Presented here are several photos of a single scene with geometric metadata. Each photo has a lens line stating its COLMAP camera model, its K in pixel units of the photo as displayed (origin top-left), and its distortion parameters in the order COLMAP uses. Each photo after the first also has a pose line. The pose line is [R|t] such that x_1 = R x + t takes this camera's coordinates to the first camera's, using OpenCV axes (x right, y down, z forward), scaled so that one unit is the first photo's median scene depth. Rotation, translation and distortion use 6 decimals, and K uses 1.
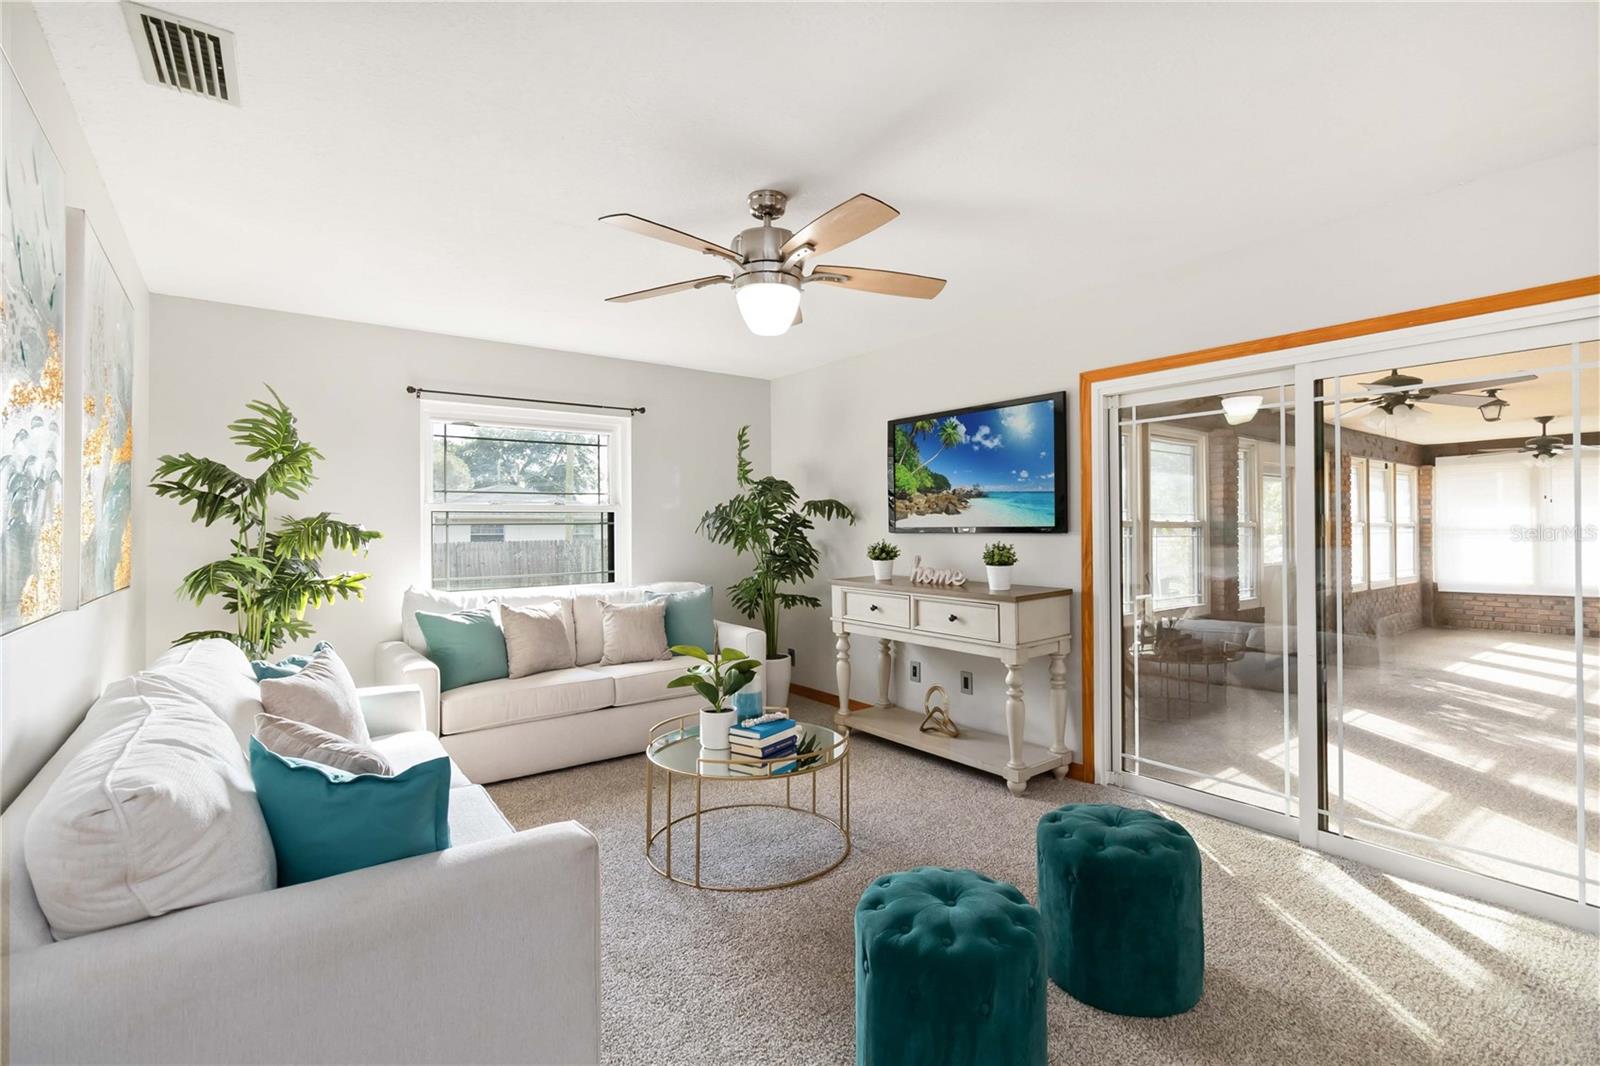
lens RADIAL K [[737.6, 0, 812.6], [0, 737.6, 522.1], [0, 0, 1]] dist [0.002092, 0.000539]
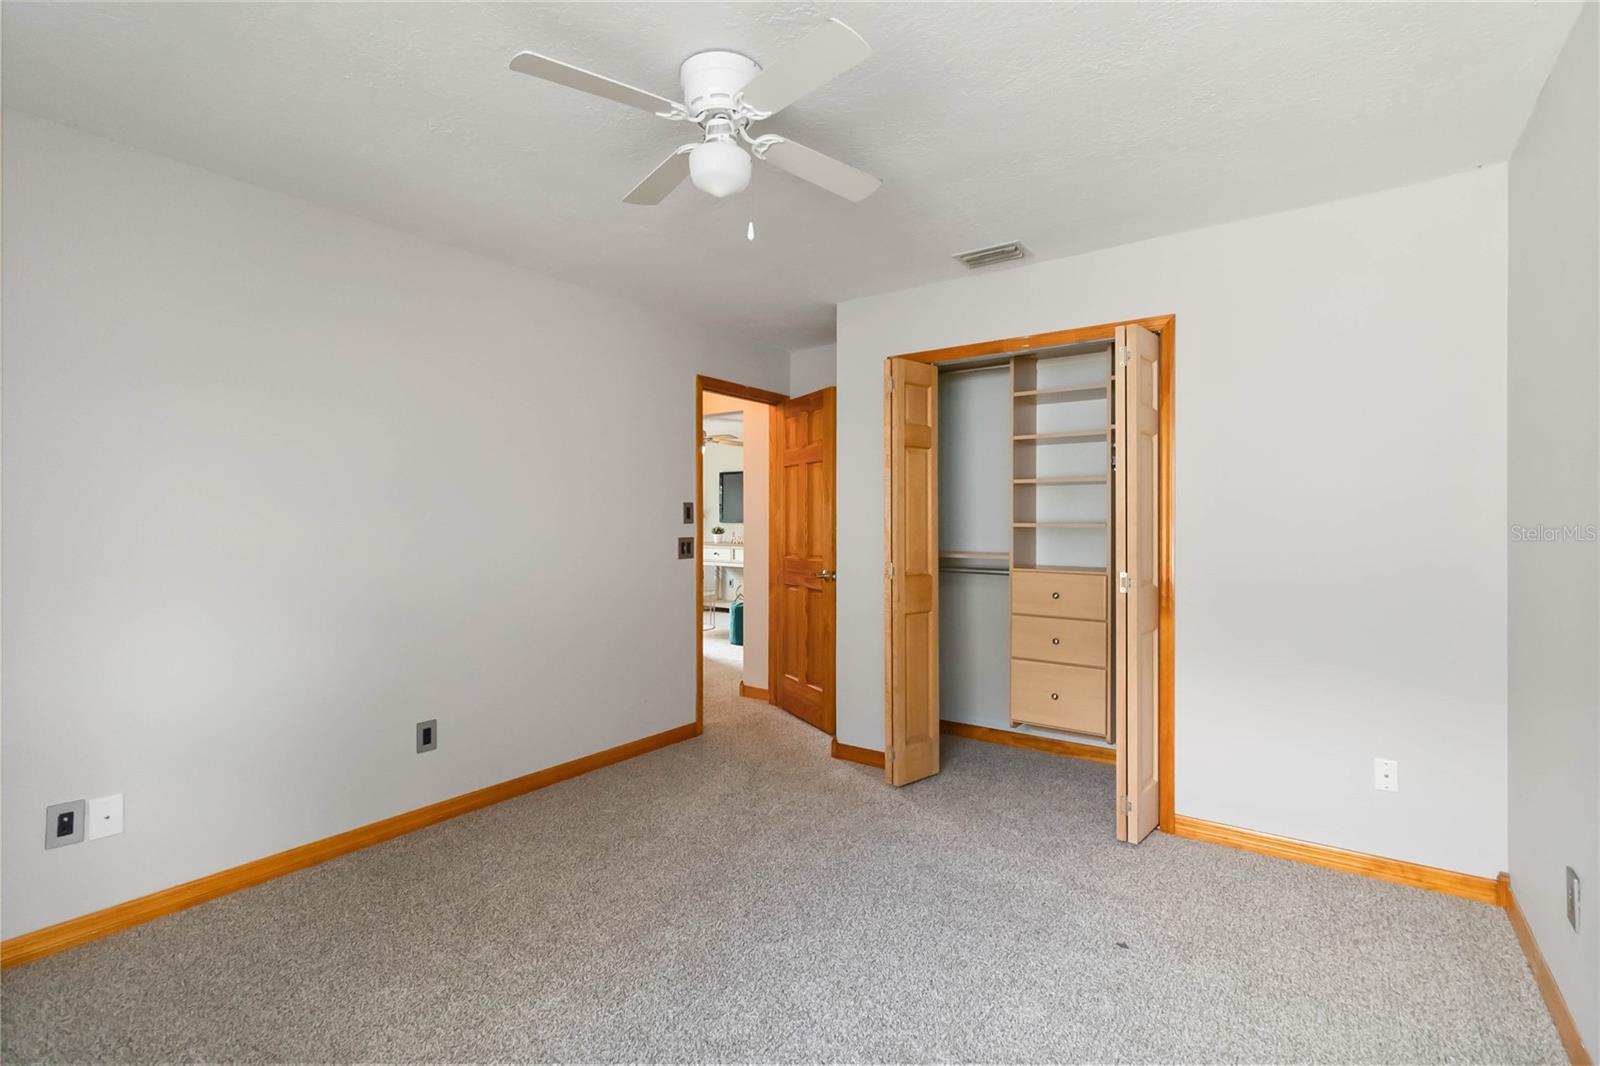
lens RADIAL K [[737.6, 0, 800.5], [0, 737.6, 525.5], [0, 0, 1]] dist [0.002092, 0.000539]
pose [[0.963944, 0.004442, 0.266067, -0.293229], [-0.010082, 0.999752, 0.019836, -0.026291], [-0.265913, -0.021804, 0.963750, -1.408223]]
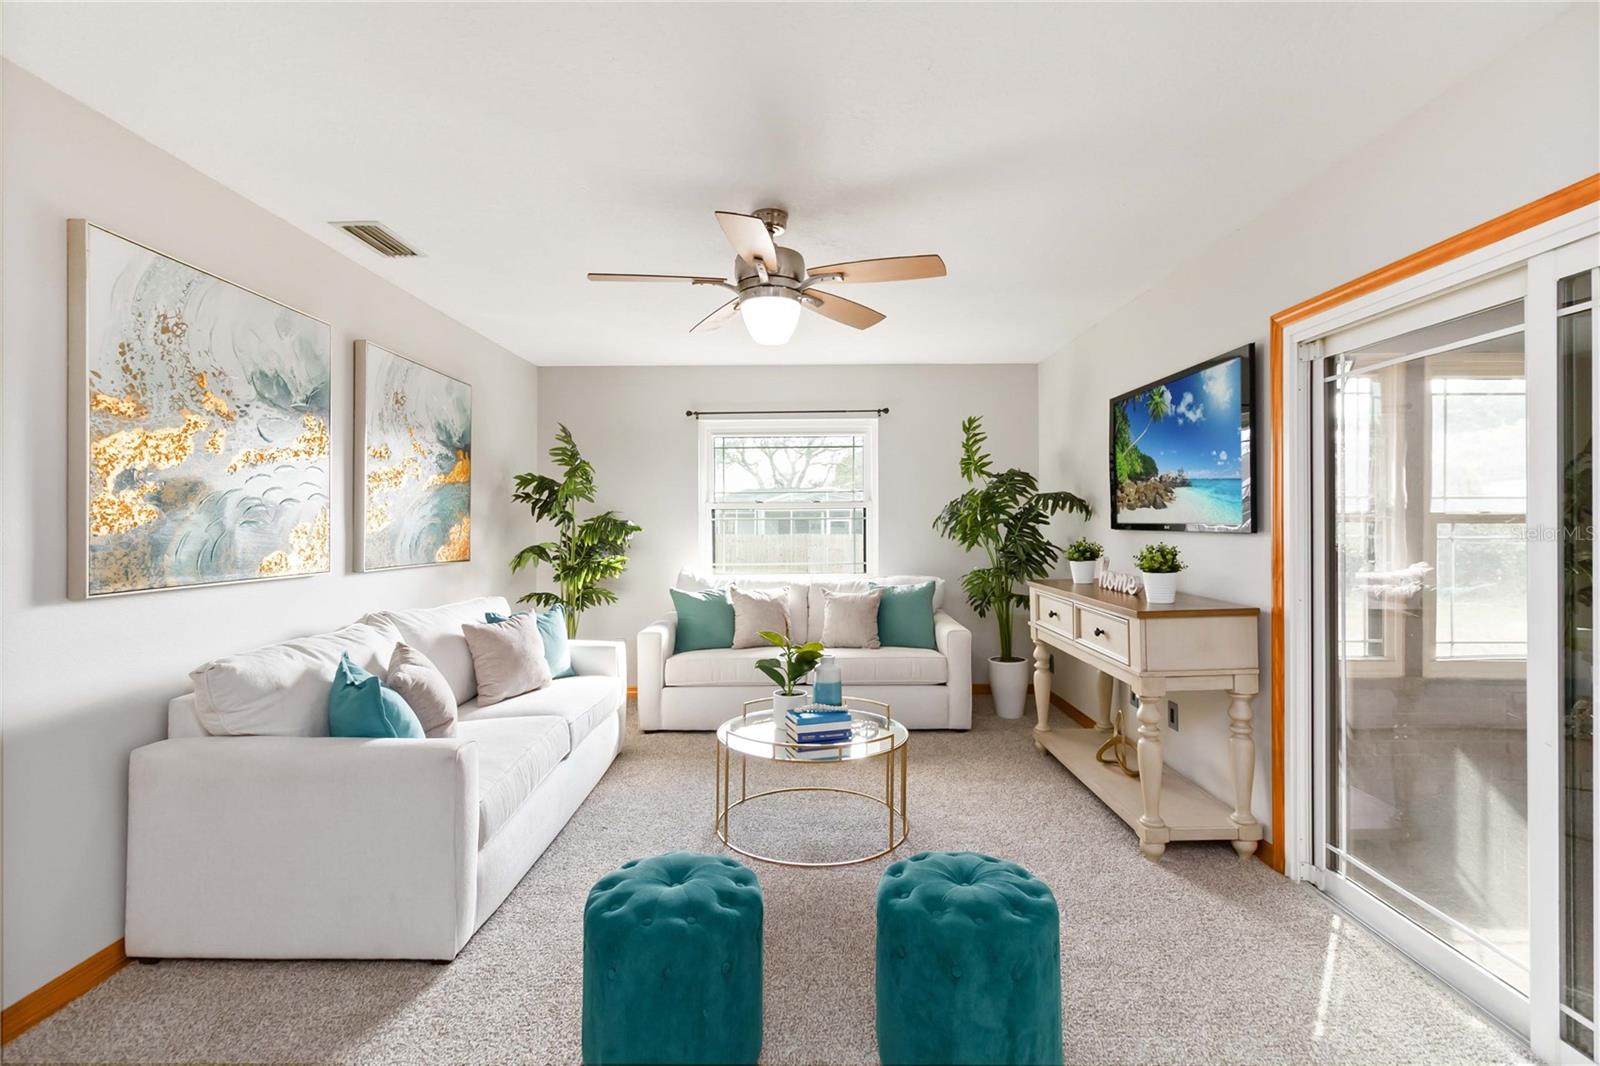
lens RADIAL K [[737.6, 0, 788.0], [0, 737.6, 518.9], [0, 0, 1]] dist [0.002092, 0.000539]
pose [[0.791829, -0.000190, -0.610743, 0.372648], [0.004527, 0.999974, 0.005558, -0.004630], [0.610726, -0.007165, 0.791809, 0.102992]]
